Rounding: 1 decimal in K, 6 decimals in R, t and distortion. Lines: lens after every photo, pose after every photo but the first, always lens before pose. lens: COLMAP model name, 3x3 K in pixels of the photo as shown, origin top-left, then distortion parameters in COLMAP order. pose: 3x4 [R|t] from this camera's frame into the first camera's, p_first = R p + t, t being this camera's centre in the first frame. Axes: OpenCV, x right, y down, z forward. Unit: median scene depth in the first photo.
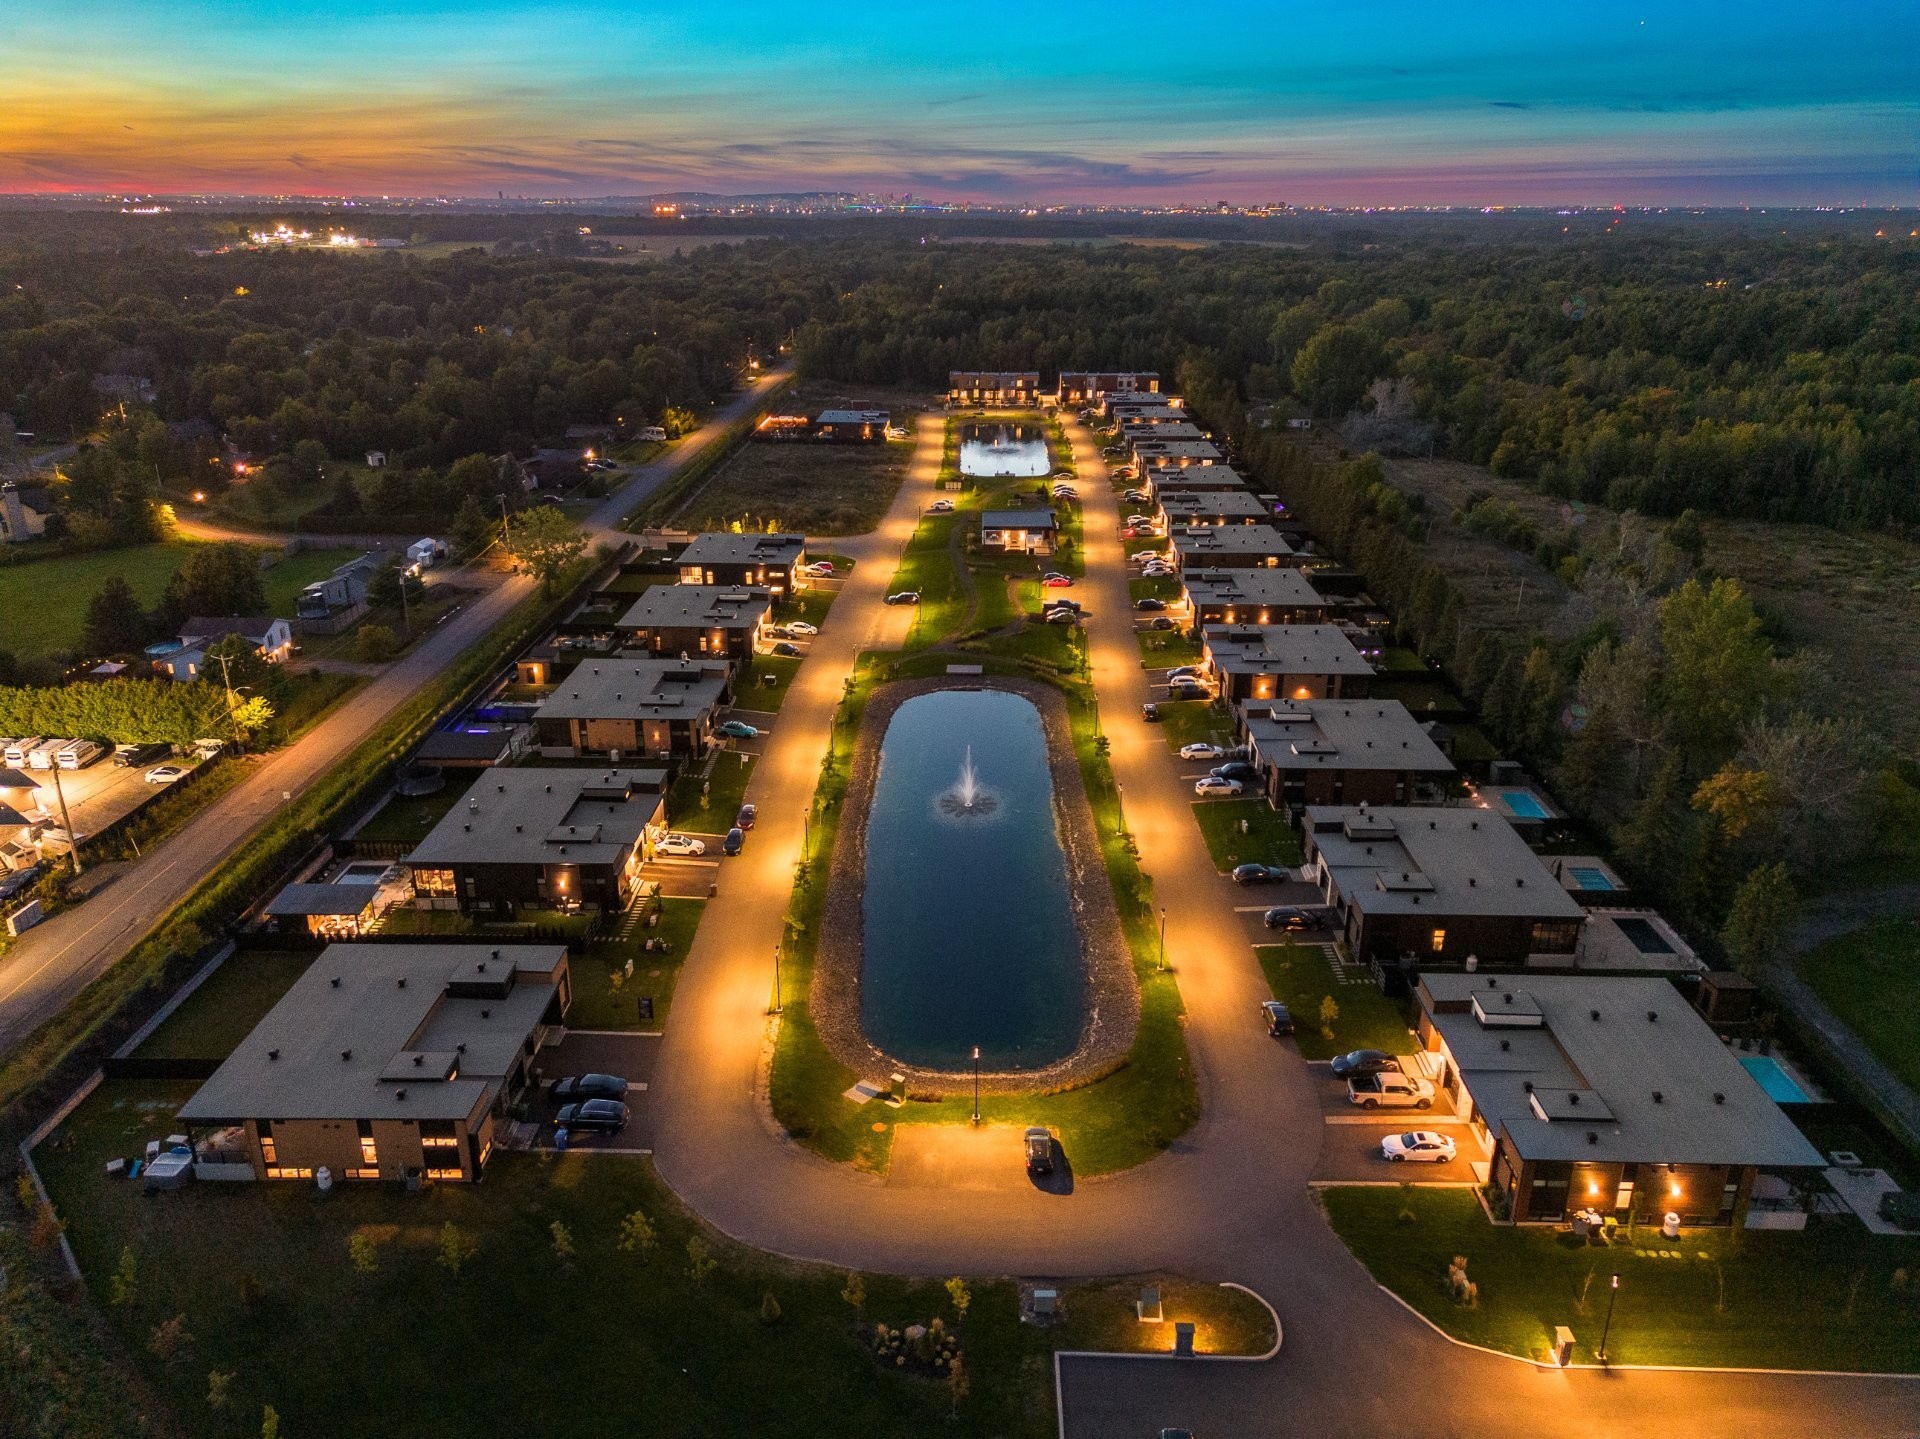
lens RADIAL K [[1366.2, 0, 960.0], [0, 1366.2, 719.5], [0, 0, 1]] dist [0.069900, -0.063828]
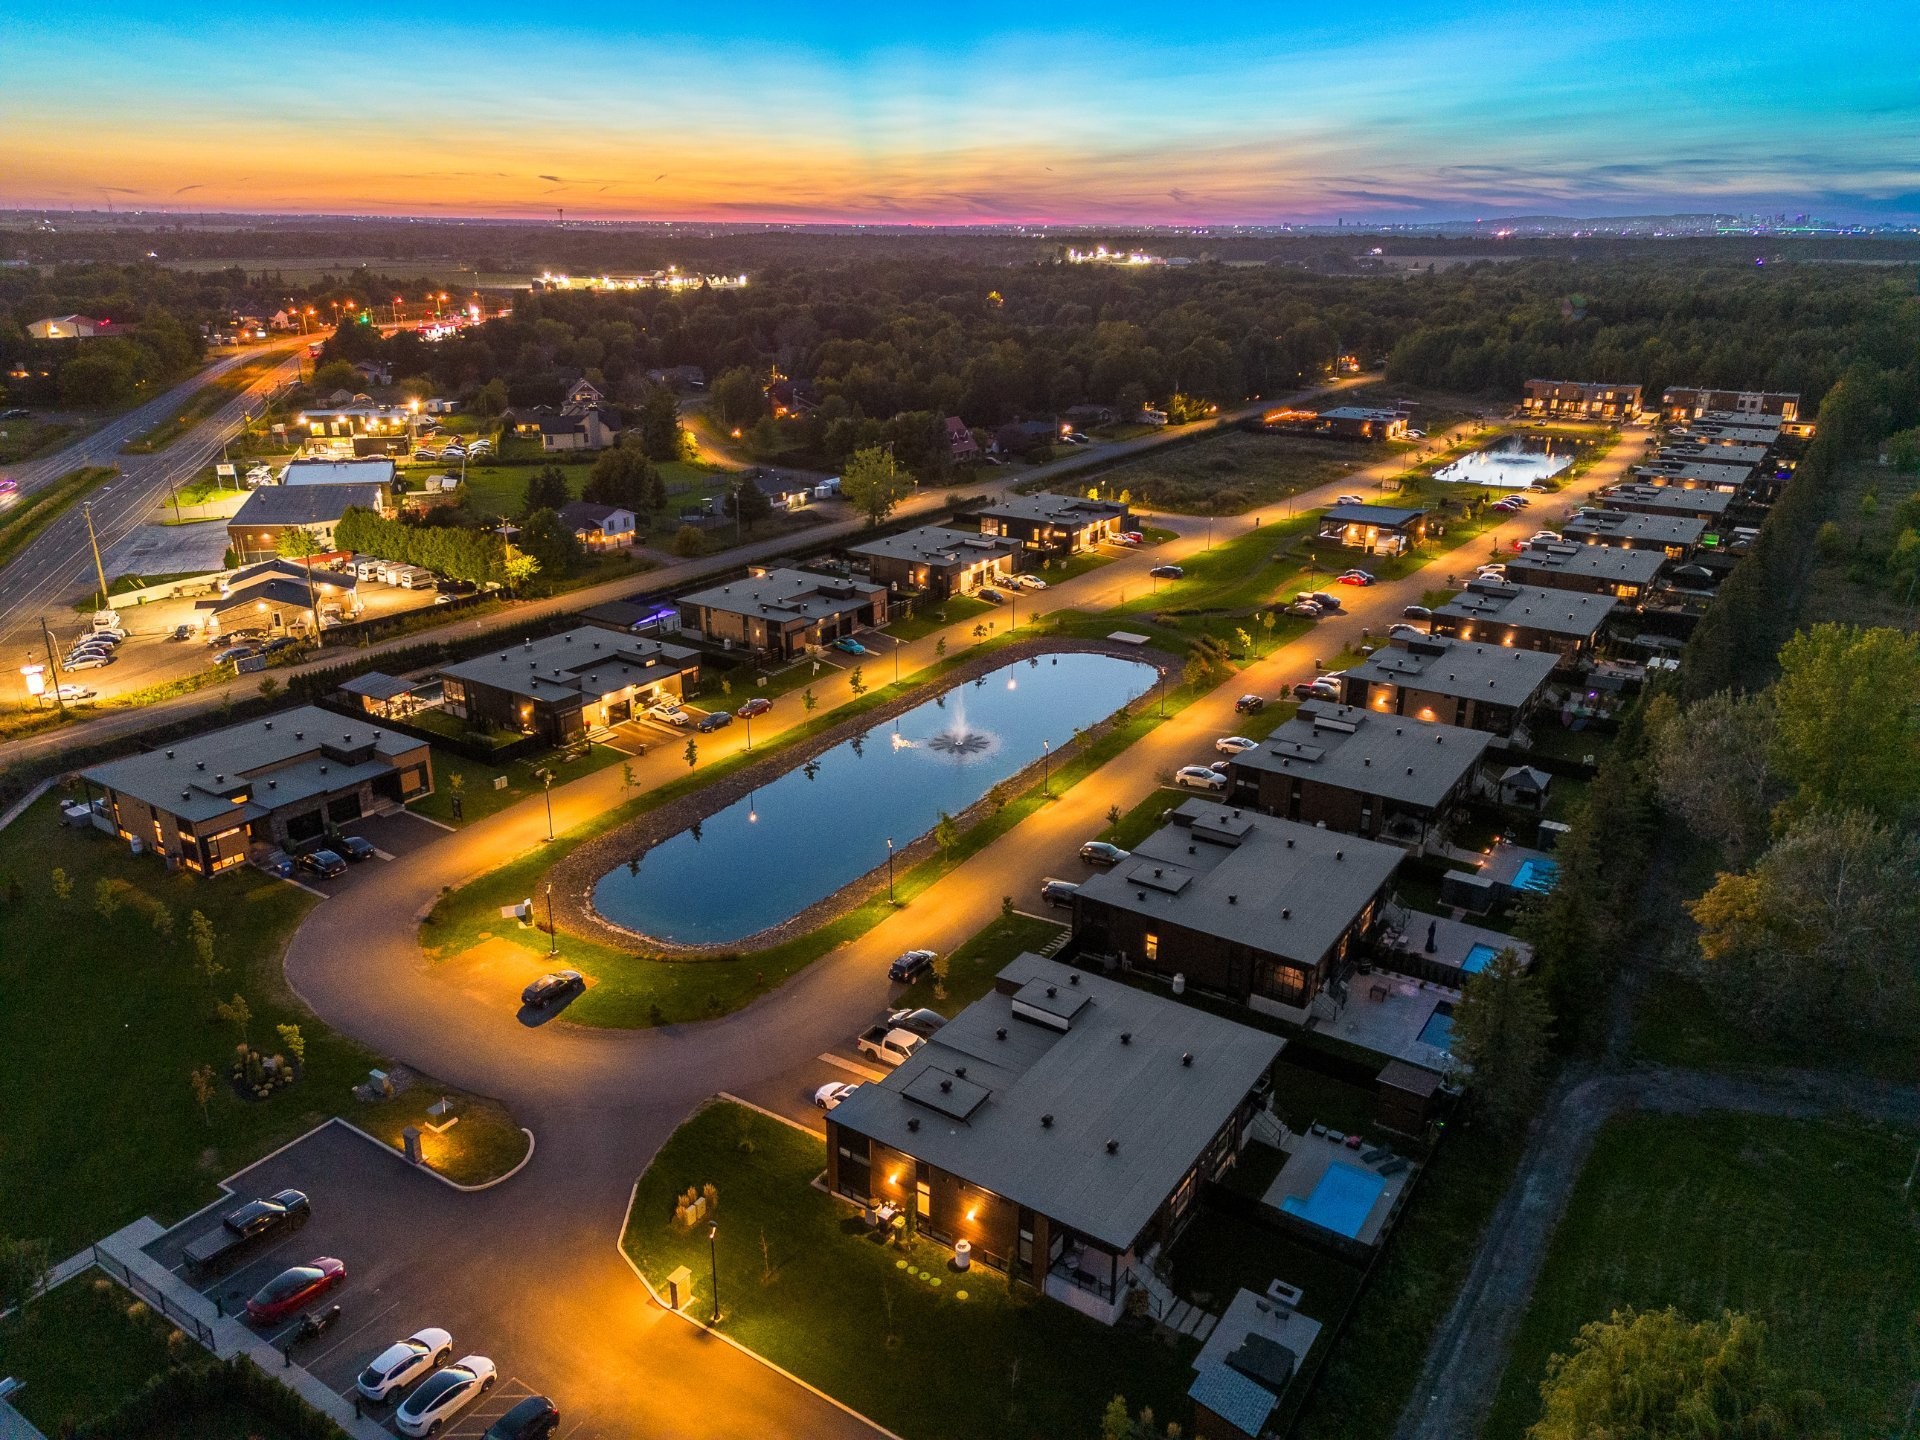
lens RADIAL K [[1349.7, 0, 960.0], [0, 1349.7, 720.0], [0, 0, 1]] dist [0.069385, -0.066003]
pose [[0.841605, 0.183862, -0.507835, 0.371101], [-0.190883, 0.980847, 0.038776, 0.005779], [0.505237, 0.064303, 0.860581, 0.112972]]
